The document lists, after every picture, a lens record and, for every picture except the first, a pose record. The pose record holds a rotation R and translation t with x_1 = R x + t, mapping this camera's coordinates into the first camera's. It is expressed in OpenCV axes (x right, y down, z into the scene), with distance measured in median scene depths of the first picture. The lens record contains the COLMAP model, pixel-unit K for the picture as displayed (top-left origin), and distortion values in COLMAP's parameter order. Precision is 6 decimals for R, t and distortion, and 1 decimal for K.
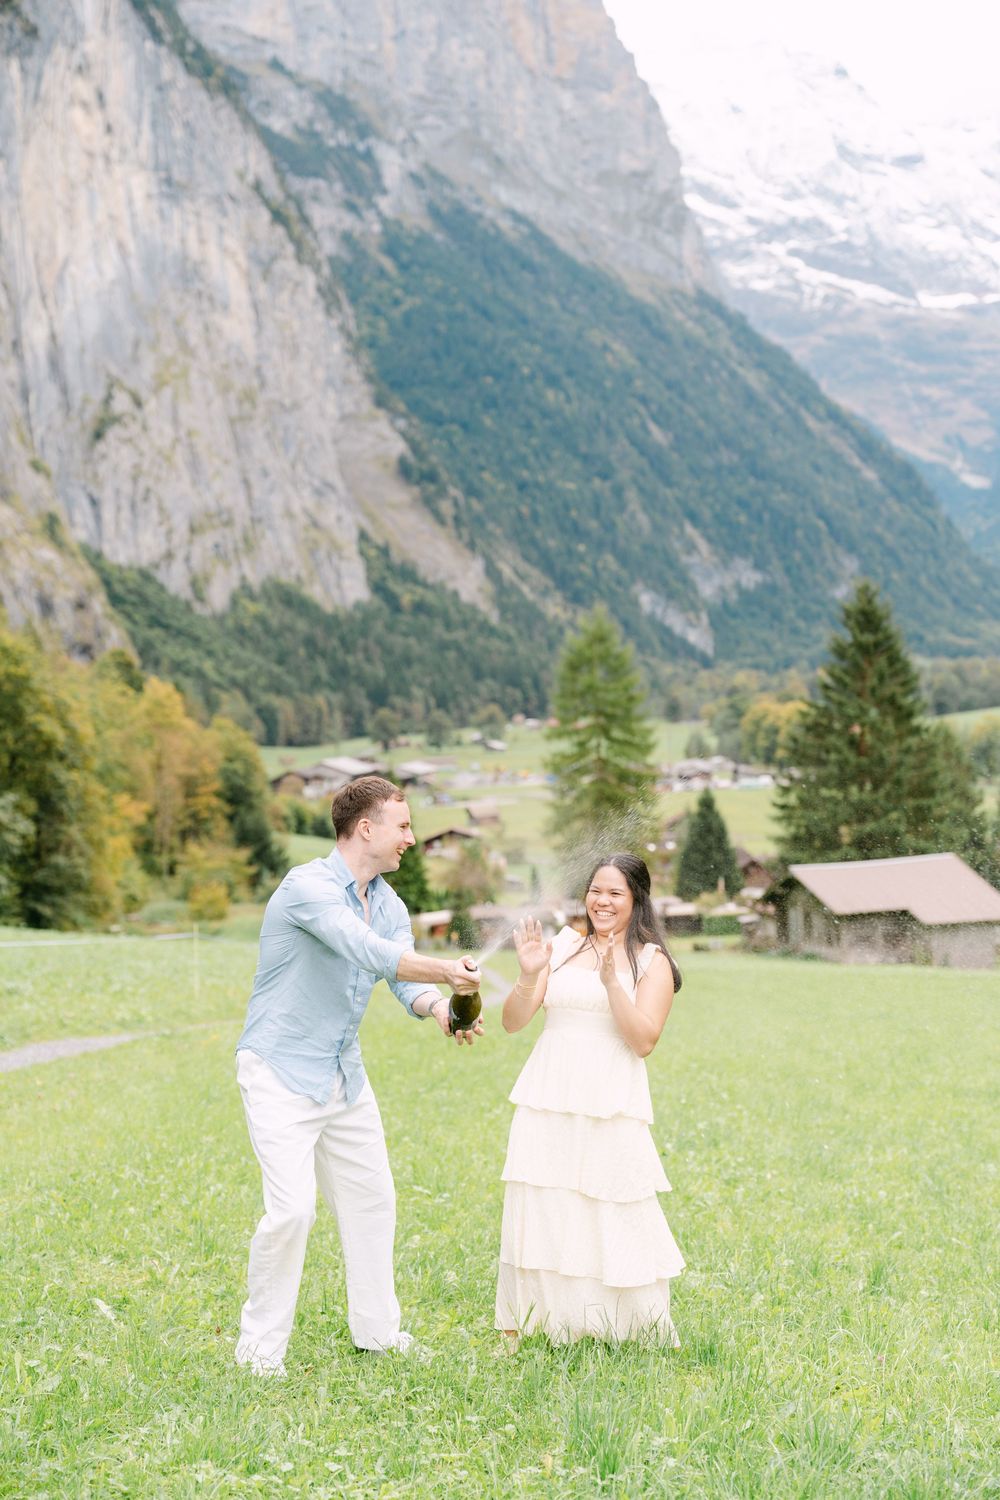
lens RADIAL K [[2744.3, 0, 515.8], [0, 2744.3, 758.2], [0, 0, 1]] dist [0.021189, 0.000000]
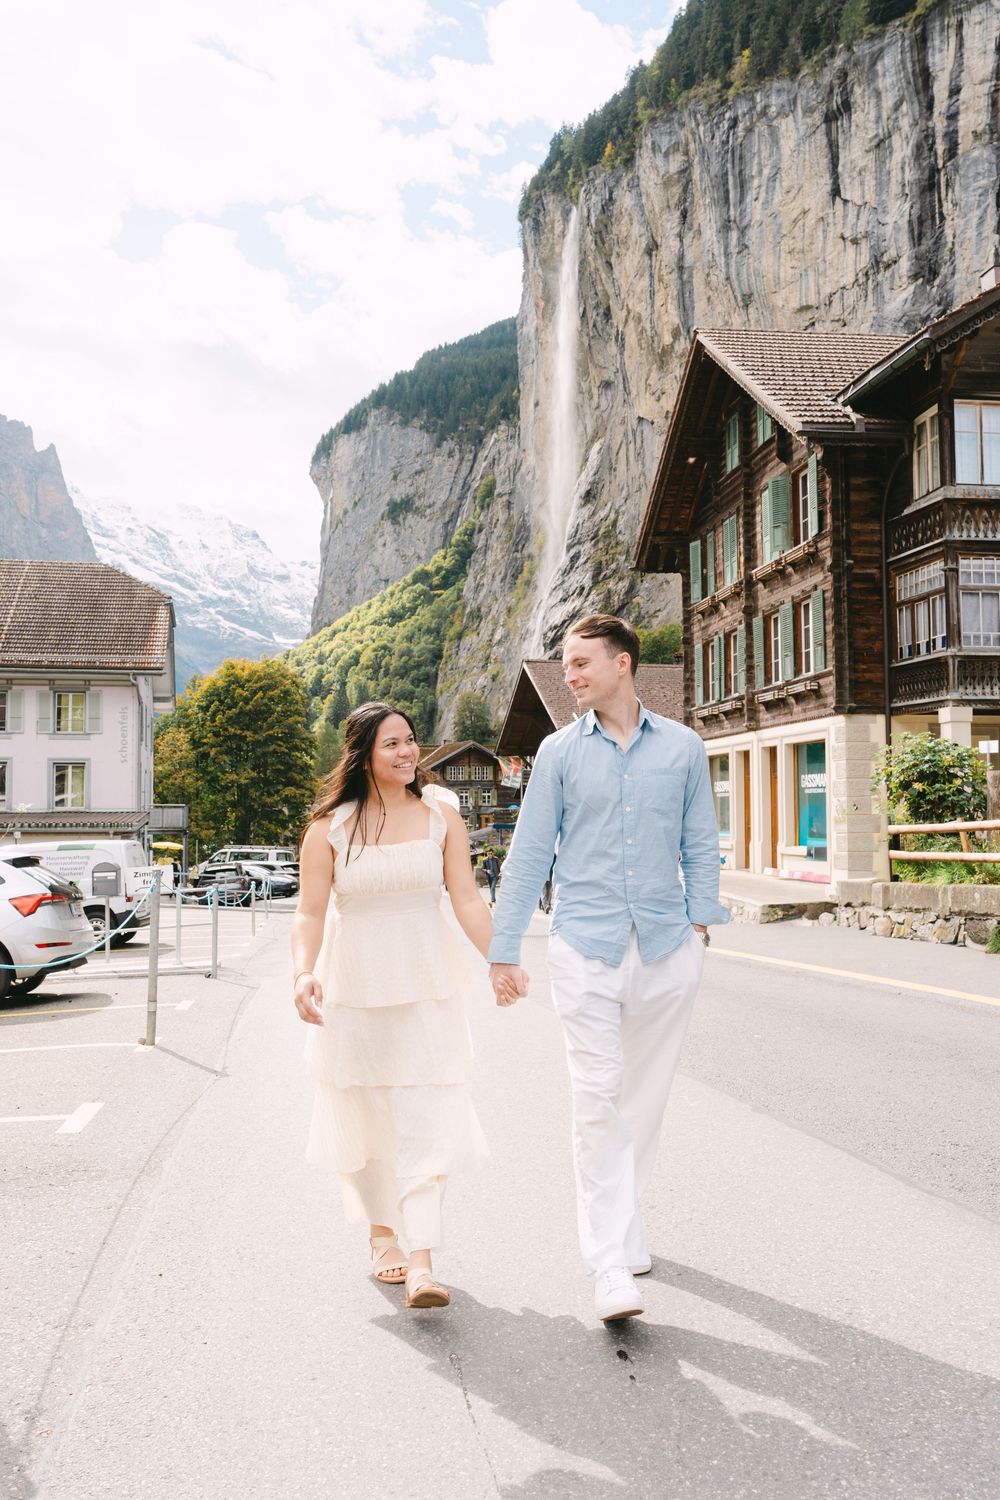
lens RADIAL K [[1252.8, 0, 498.2], [0, 1252.8, 741.2], [0, 0, 1]] dist [-0.008328, 0.002226]
pose [[0.958655, 0.072667, 0.275136, 0.119669], [-0.049272, 0.994630, -0.091018, -0.002416], [-0.280272, 0.073698, 0.957087, -0.045752]]
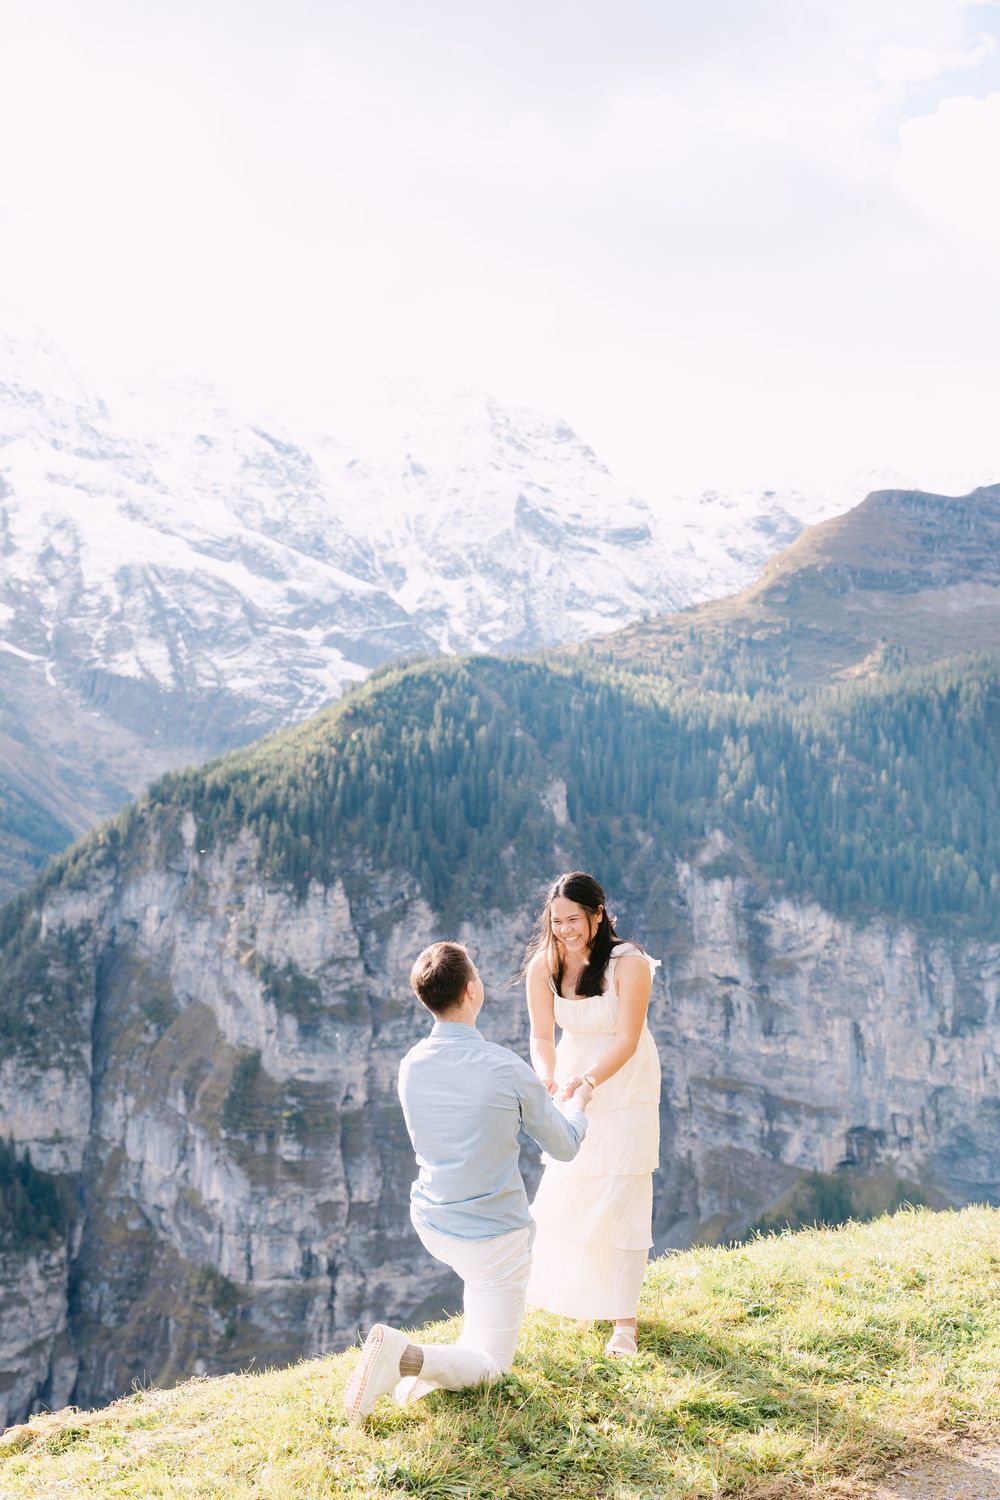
lens RADIAL K [[1910.4, 0, 501.4], [0, 1910.4, 748.8], [0, 0, 1]] dist [-0.003477, 0.000000]
pose [[0.988823, 0.039994, -0.143627, 0.559814], [-0.057086, 0.991499, -0.116922, -0.251422], [0.137730, 0.123814, 0.982701, 1.301001]]
